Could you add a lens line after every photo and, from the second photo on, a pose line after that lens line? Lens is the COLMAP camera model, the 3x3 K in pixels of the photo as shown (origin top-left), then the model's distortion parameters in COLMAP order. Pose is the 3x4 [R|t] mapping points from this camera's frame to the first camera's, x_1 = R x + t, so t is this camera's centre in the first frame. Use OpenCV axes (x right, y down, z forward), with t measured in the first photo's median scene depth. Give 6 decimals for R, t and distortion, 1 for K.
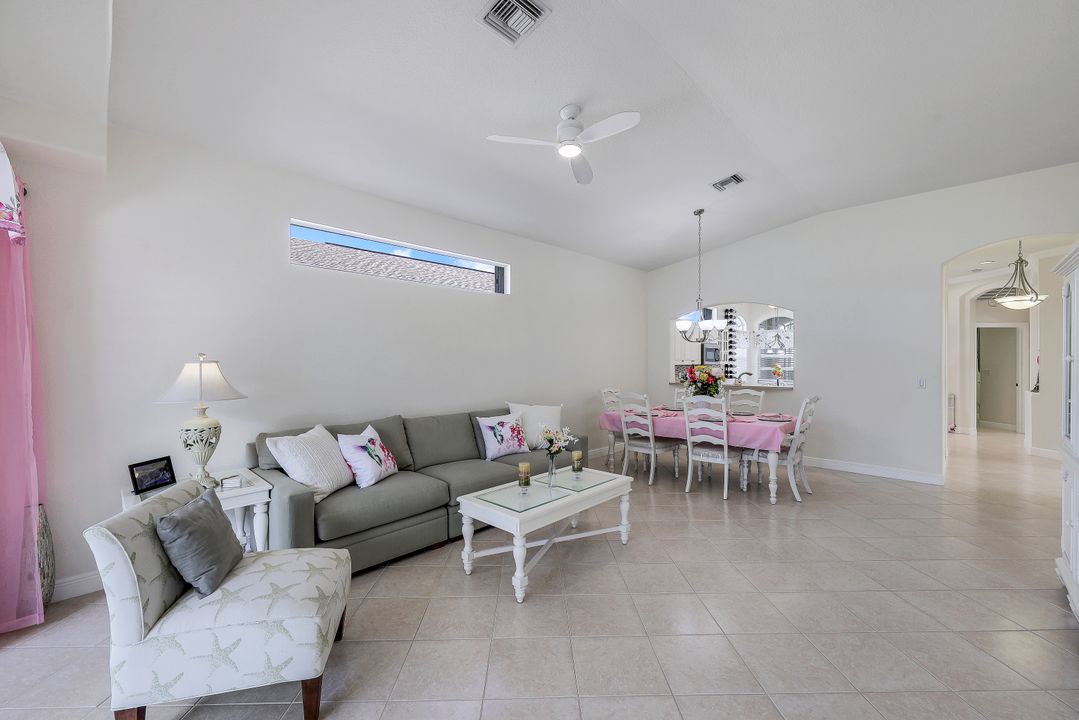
lens RADIAL K [[436.3, 0, 539.5], [0, 436.3, 360.0], [0, 0, 1]] dist [-0.001164, -0.000241]
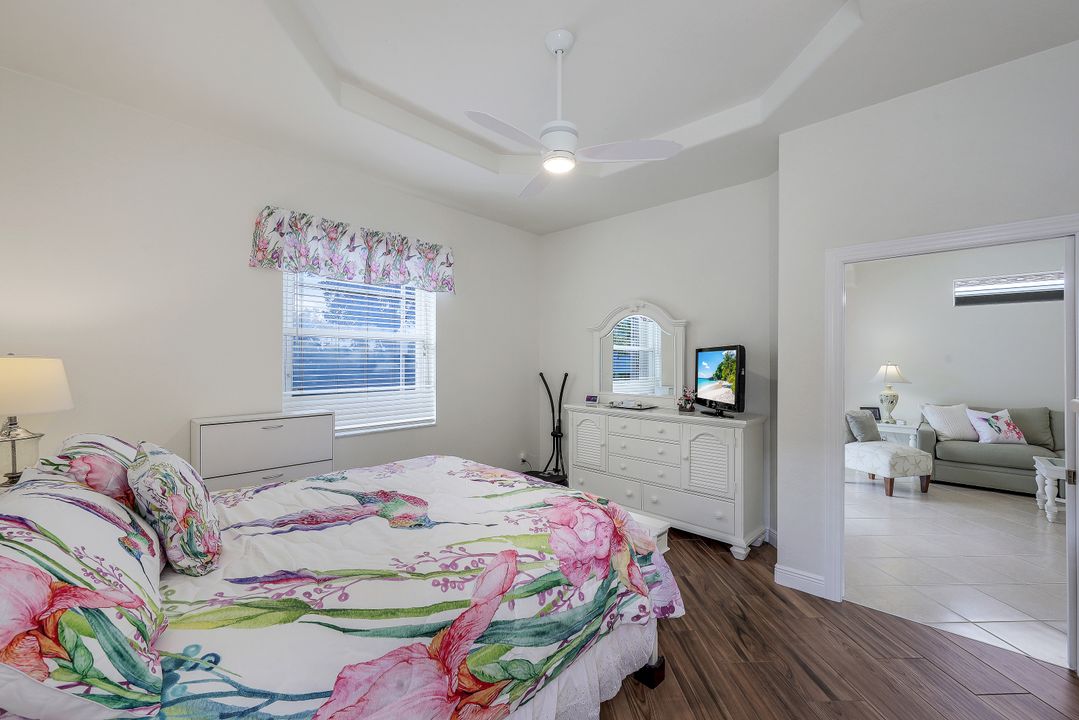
lens RADIAL K [[436.3, 0, 539.5], [0, 436.3, 360.0], [0, 0, 1]] dist [-0.001164, -0.000241]
pose [[0.023739, -0.002088, -0.999716, 0.991076], [-0.000197, 0.999998, -0.002093, -0.012359], [0.999718, 0.000246, 0.023739, -0.581860]]
